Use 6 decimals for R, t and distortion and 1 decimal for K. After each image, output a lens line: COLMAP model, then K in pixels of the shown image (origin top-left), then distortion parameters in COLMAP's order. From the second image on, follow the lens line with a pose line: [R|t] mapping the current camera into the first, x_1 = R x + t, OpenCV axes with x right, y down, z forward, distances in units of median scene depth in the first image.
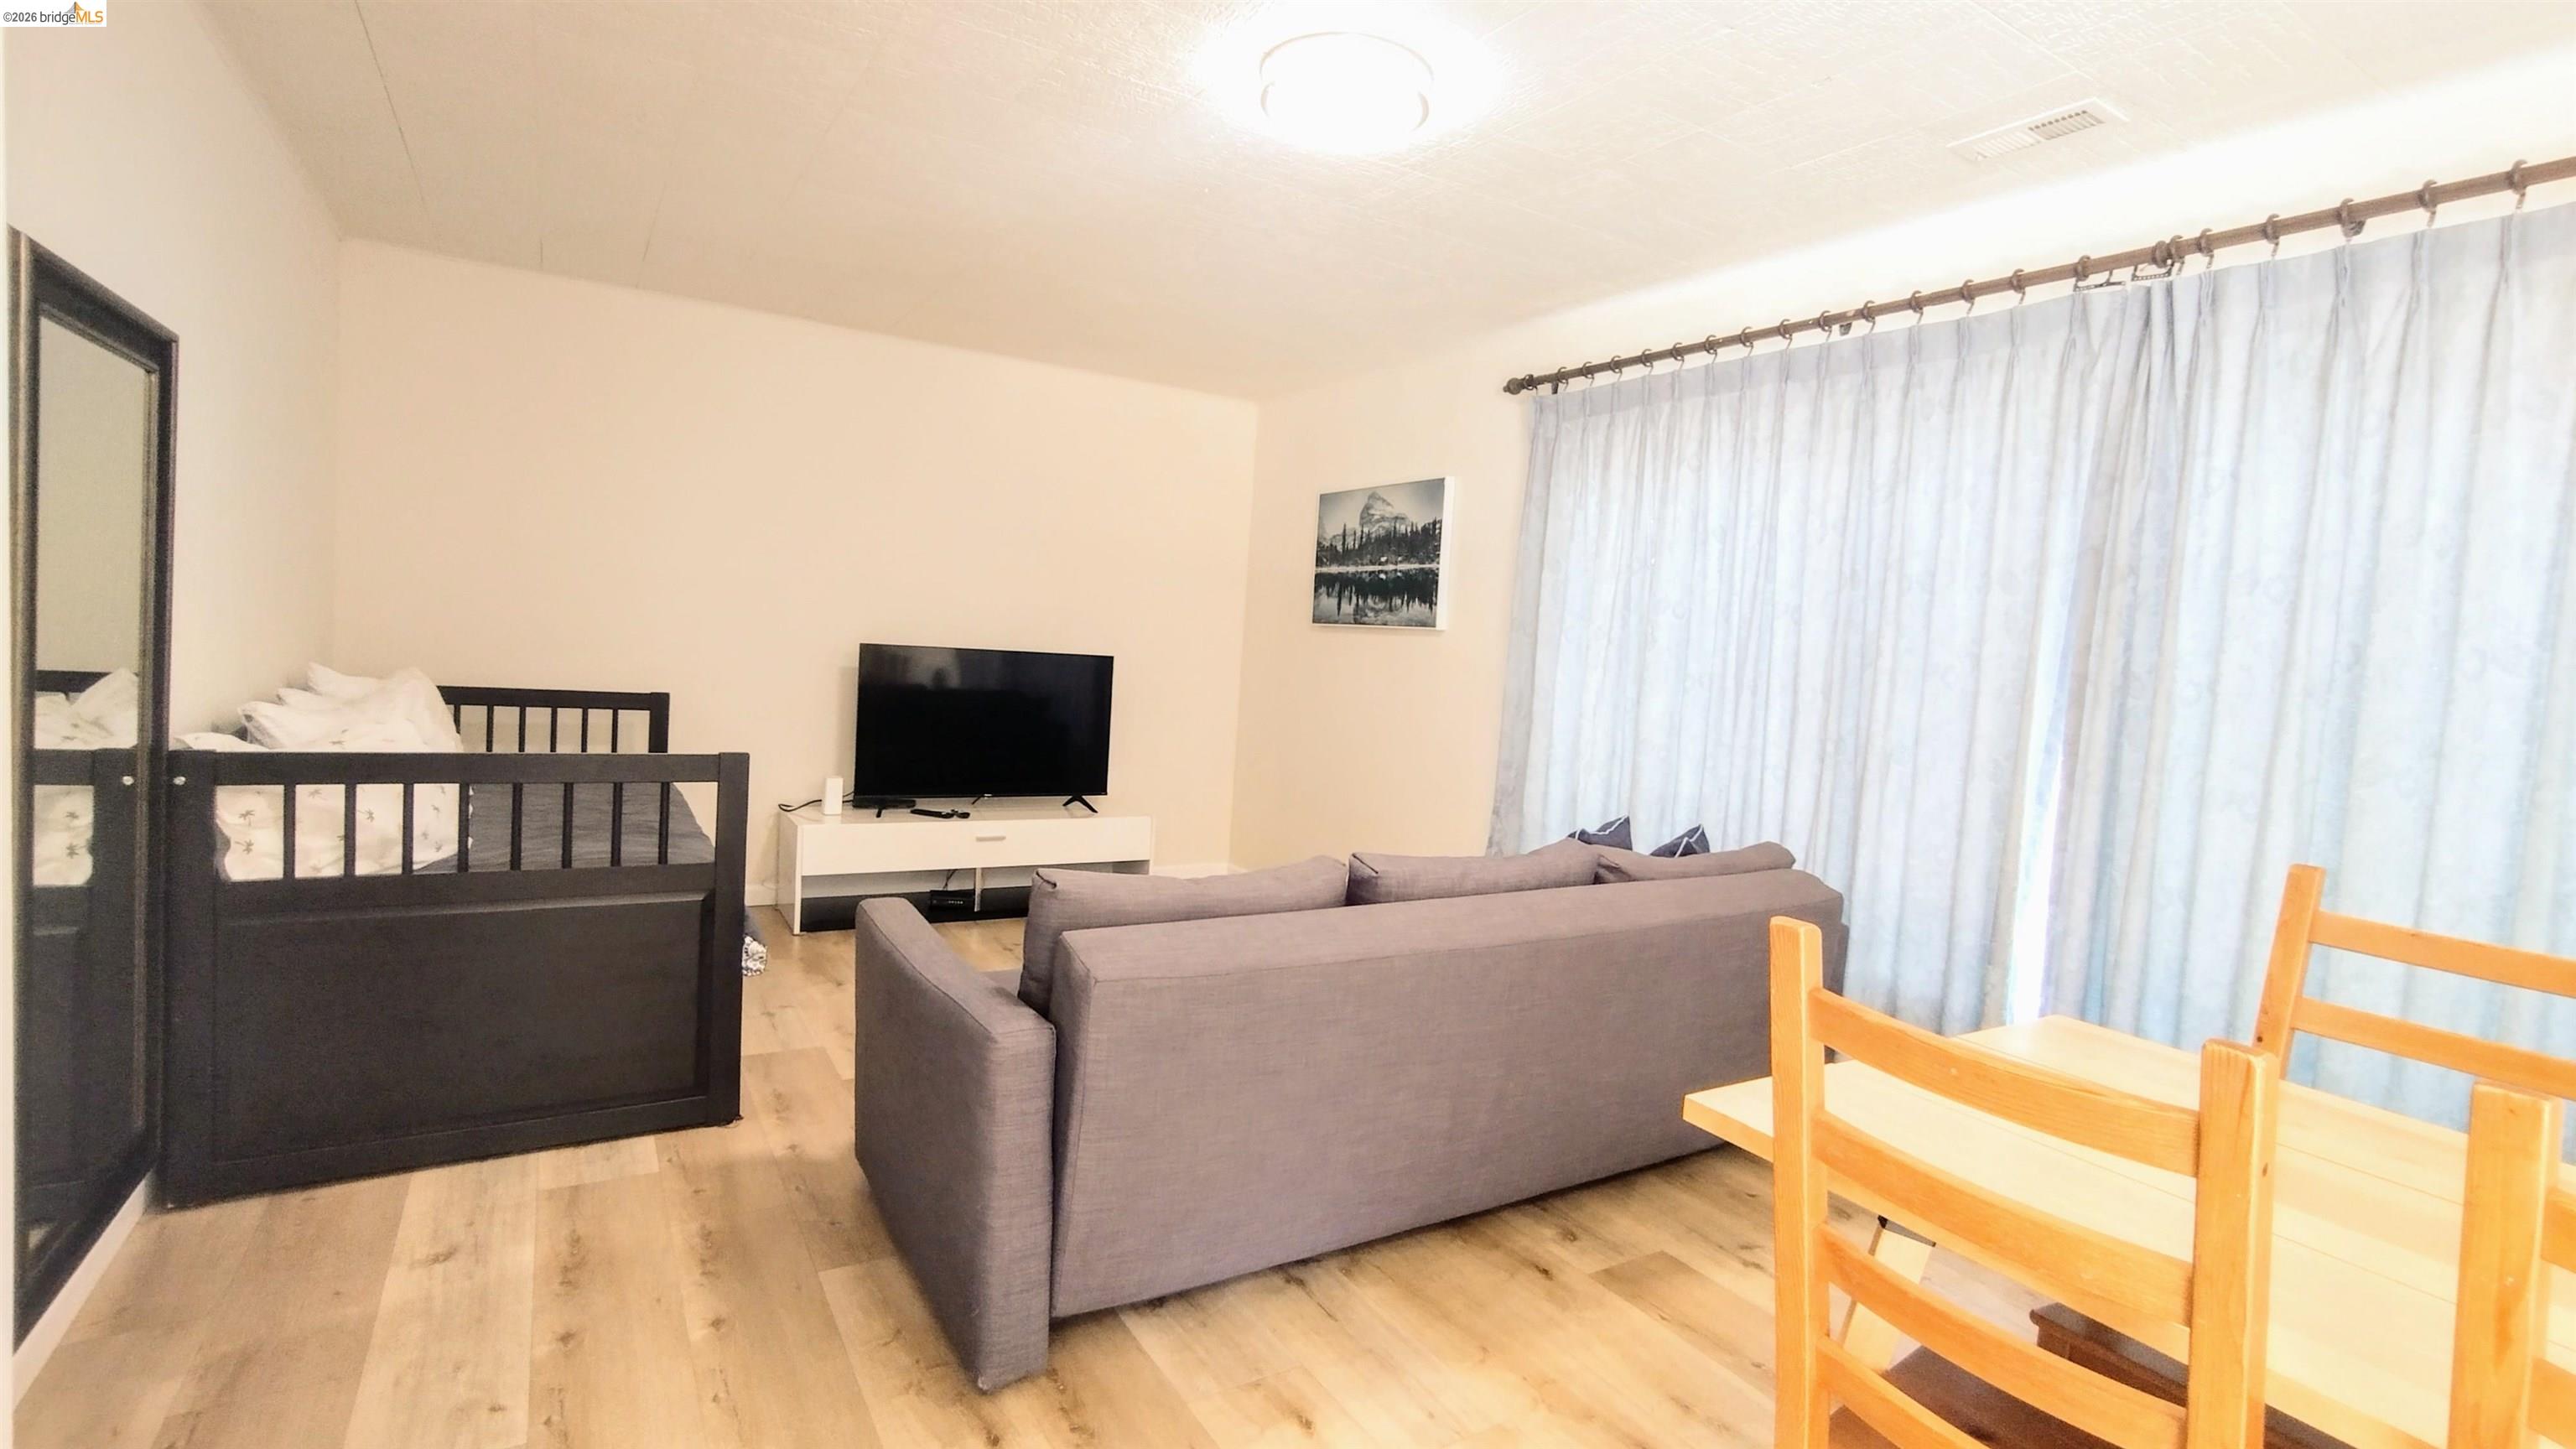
lens RADIAL K [[1186.5, 0, 1287.5], [0, 1186.5, 713.6], [0, 0, 1]] dist [-0.003596, -0.000148]
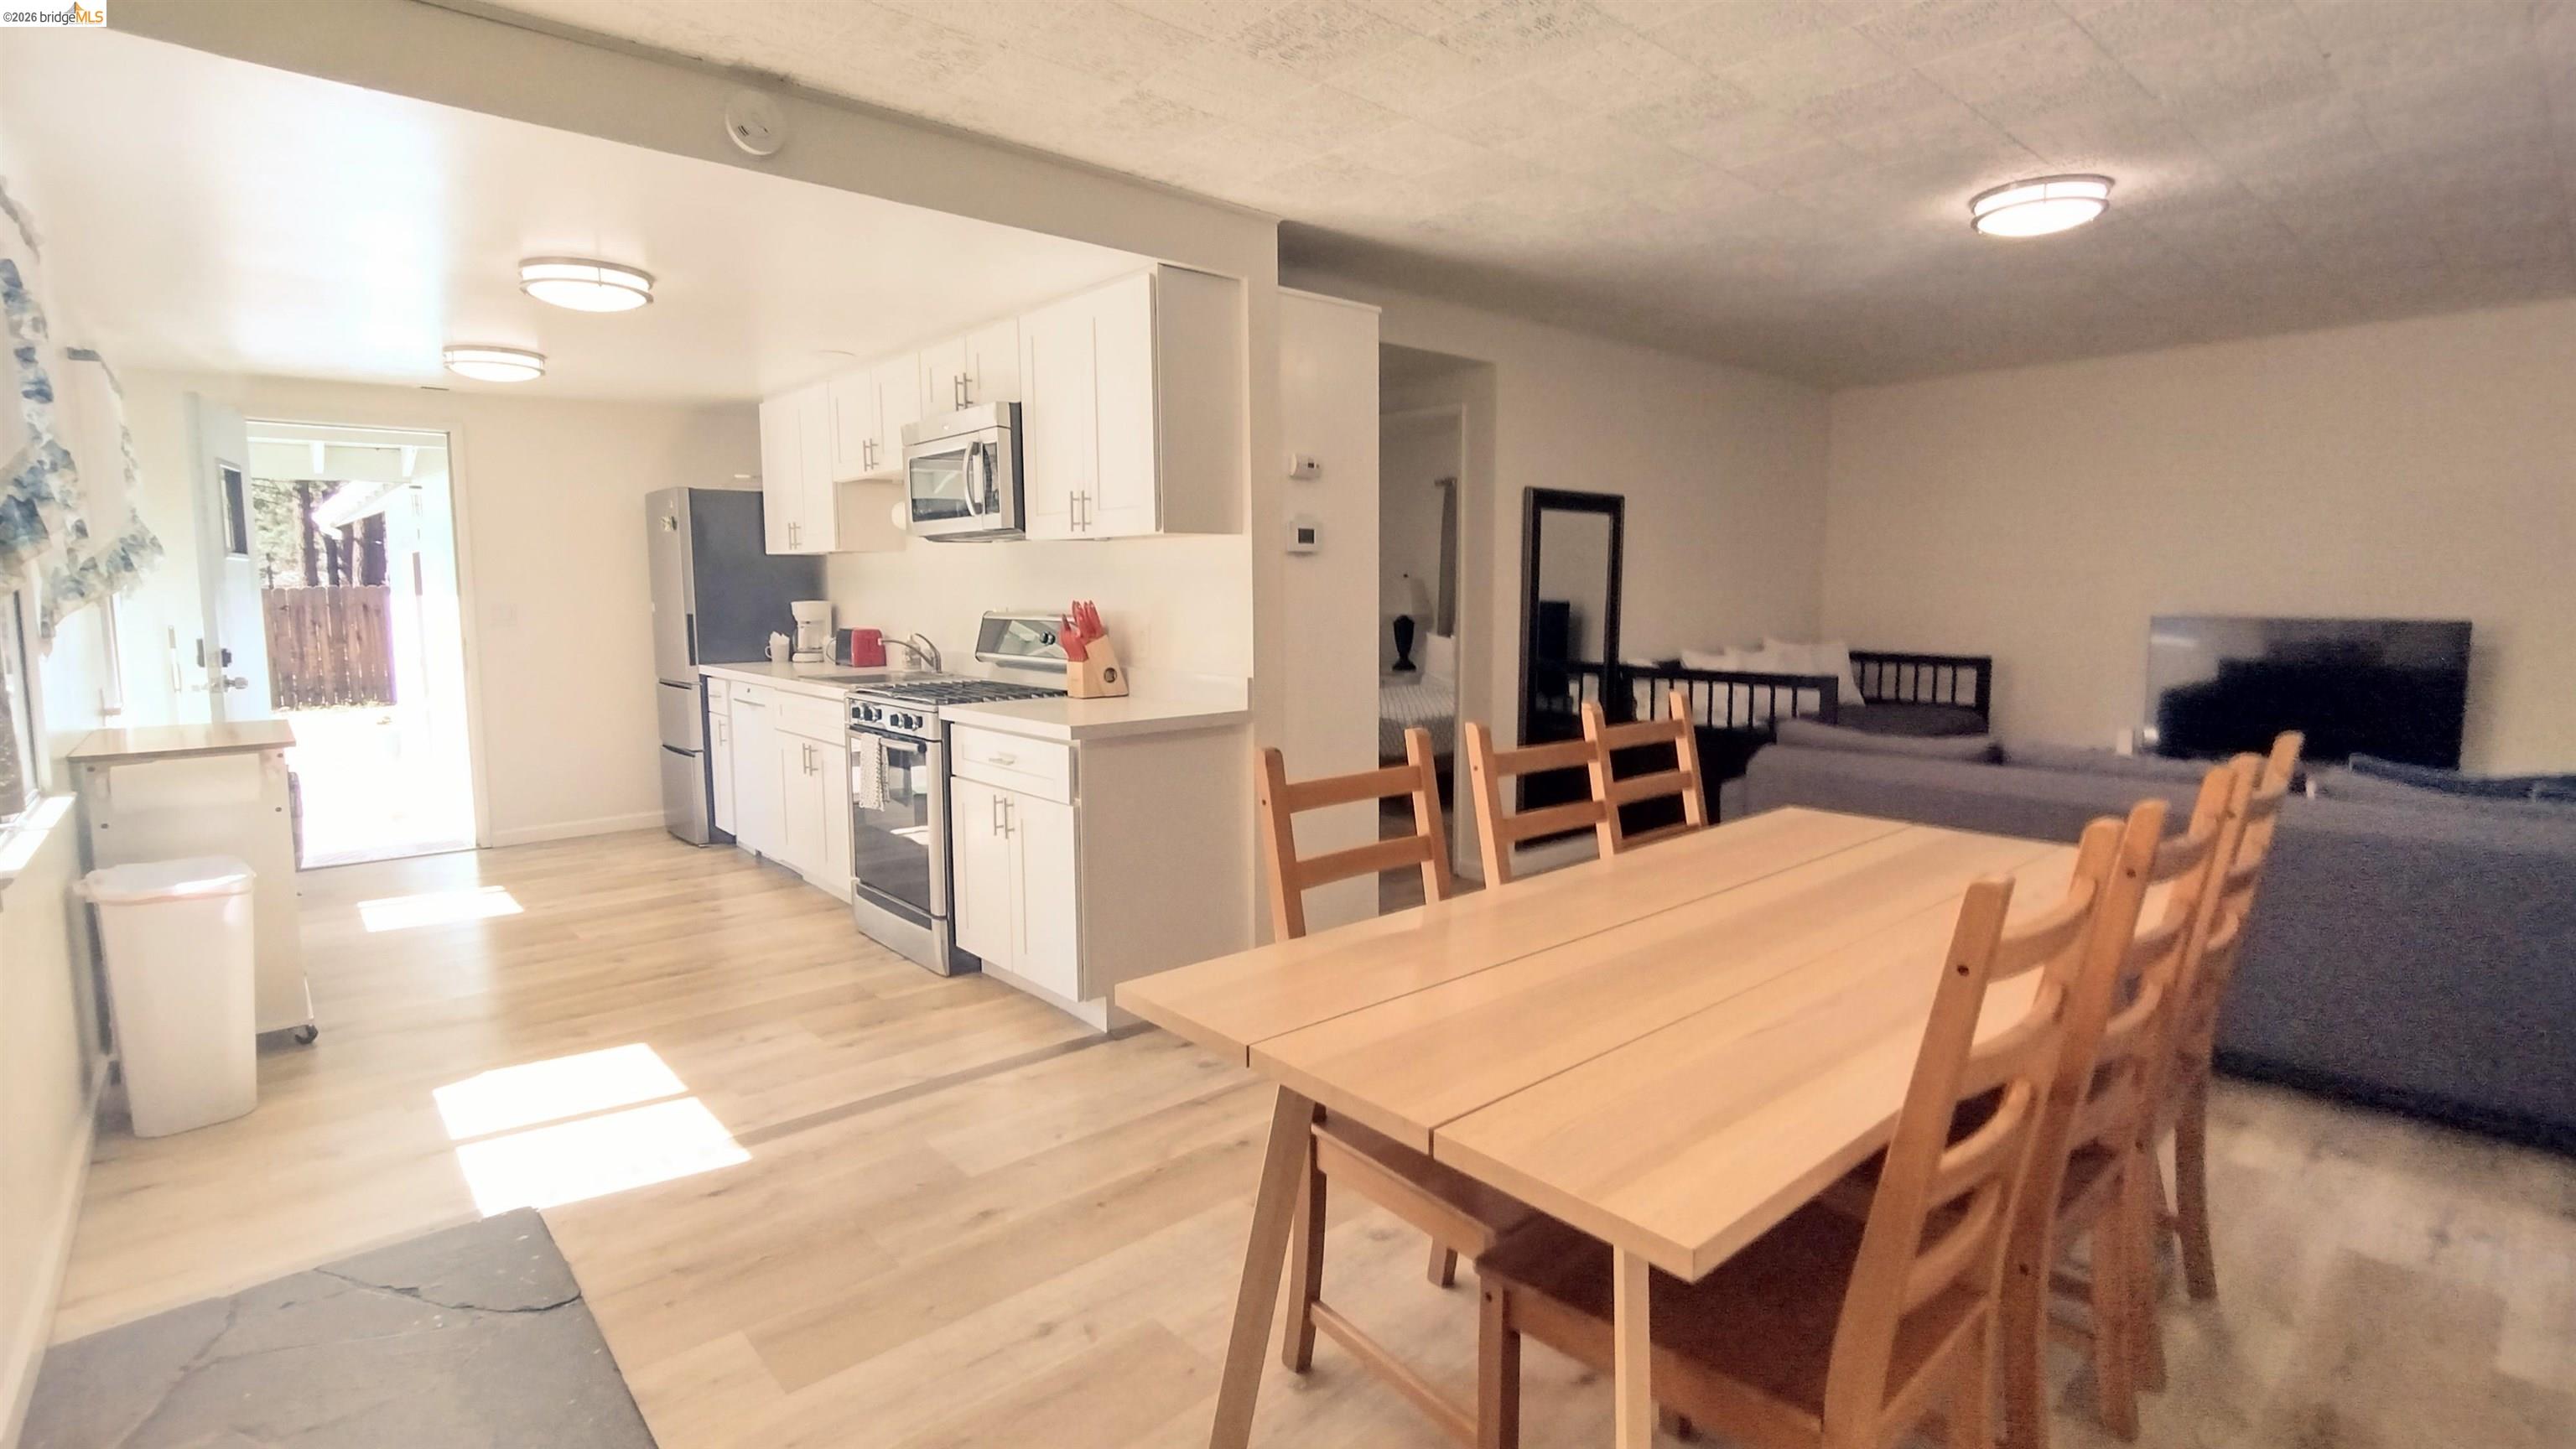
lens RADIAL K [[1204.8, 0, 1290.8], [0, 1204.8, 709.2], [0, 0, 1]] dist [-0.017514, 0.007683]
pose [[0.172780, 0.033912, -0.984376, 1.137424], [-0.050508, 0.998397, 0.025530, 0.077334], [0.983665, 0.045308, 0.174216, -0.095847]]
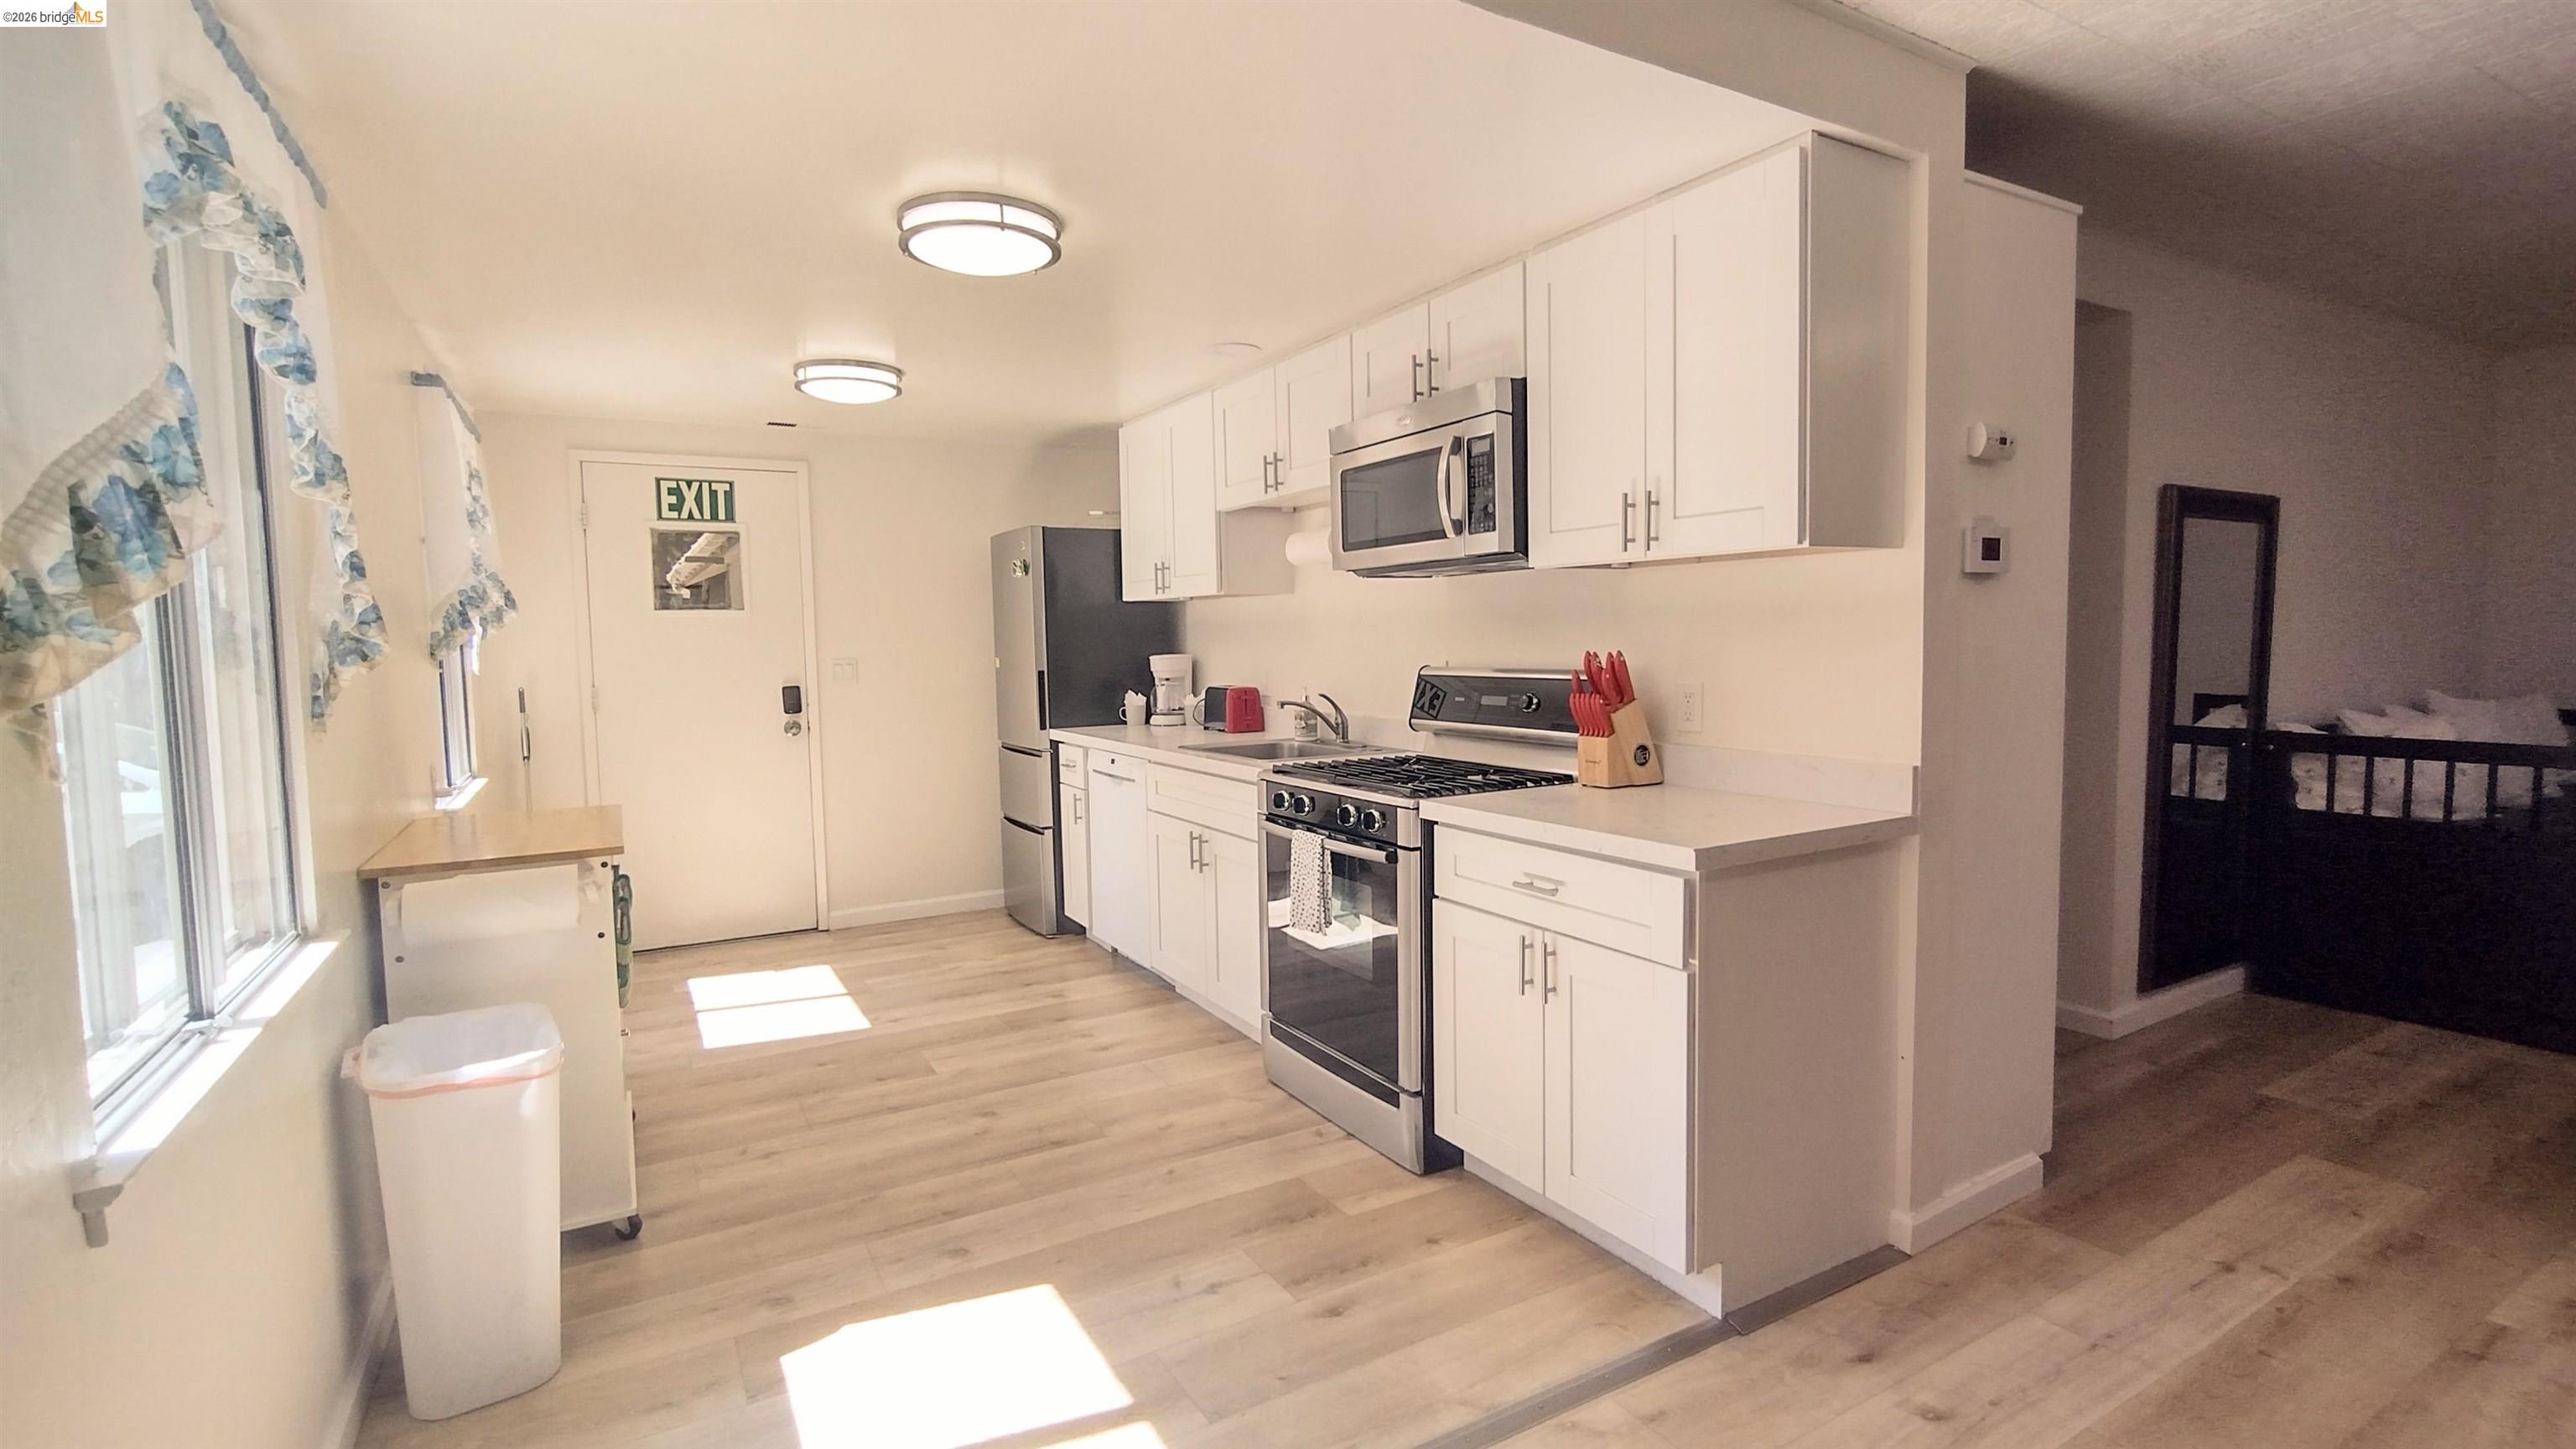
lens RADIAL K [[1178.2, 0, 1294.3], [0, 1178.2, 720.7], [0, 0, 1]] dist [-0.005082, 0.000578]
pose [[-0.023190, 0.005205, -0.999718, 0.680755], [-0.050732, 0.998692, 0.006377, 0.063109], [0.998443, 0.050865, -0.022896, -0.336209]]
